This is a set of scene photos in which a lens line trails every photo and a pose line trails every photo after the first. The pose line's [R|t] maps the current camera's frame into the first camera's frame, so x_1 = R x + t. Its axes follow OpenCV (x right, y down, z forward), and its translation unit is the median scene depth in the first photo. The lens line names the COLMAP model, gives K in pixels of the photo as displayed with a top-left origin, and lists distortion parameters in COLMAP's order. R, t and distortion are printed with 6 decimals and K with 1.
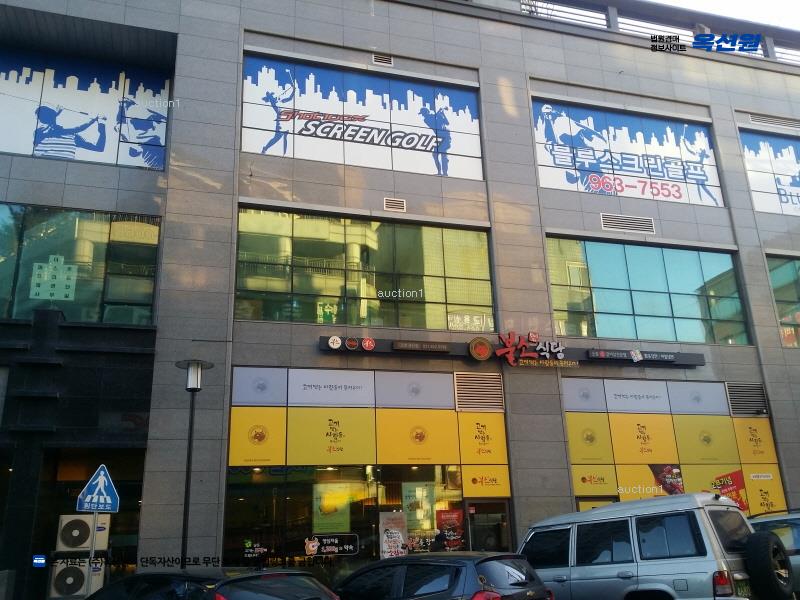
lens RADIAL K [[717.6, 0, 406.7], [0, 717.6, 313.1], [0, 0, 1]] dist [0.107079, -0.198184]
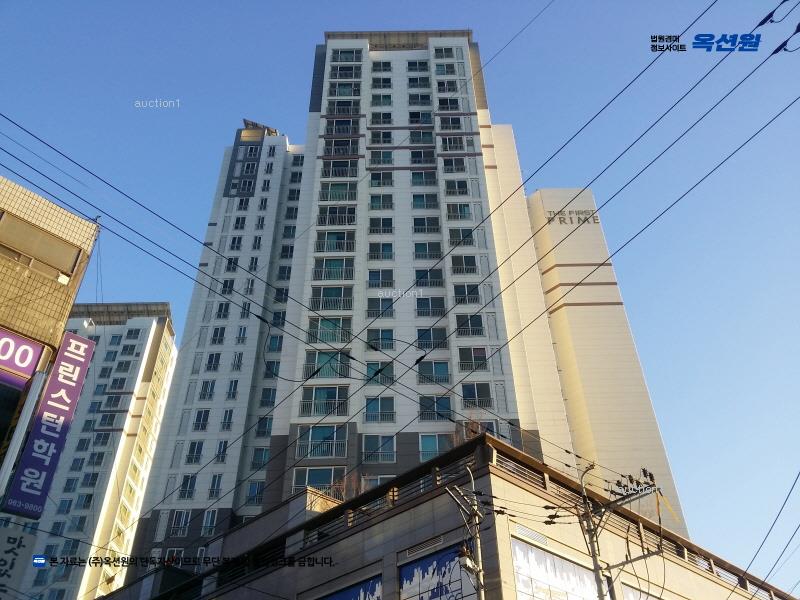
lens RADIAL K [[717.6, 0, 406.7], [0, 717.6, 313.1], [0, 0, 1]] dist [0.107079, -0.198184]
pose [[0.465335, -0.537749, -0.703057, 2.026328], [0.279598, 0.842927, -0.459673, -0.024107], [0.839814, 0.017329, 0.542597, 0.293316]]
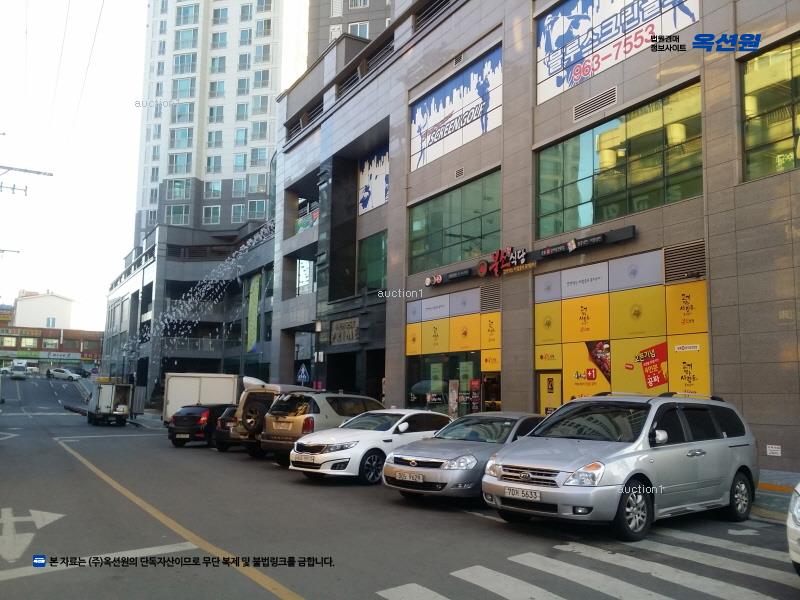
lens RADIAL K [[717.6, 0, 406.7], [0, 717.6, 313.1], [0, 0, 1]] dist [0.107079, -0.198184]
pose [[0.215502, -0.064724, -0.974356, 1.277417], [0.287574, 0.957758, -0.000017, 0.081969], [0.933199, -0.280196, 0.225012, 0.477204]]
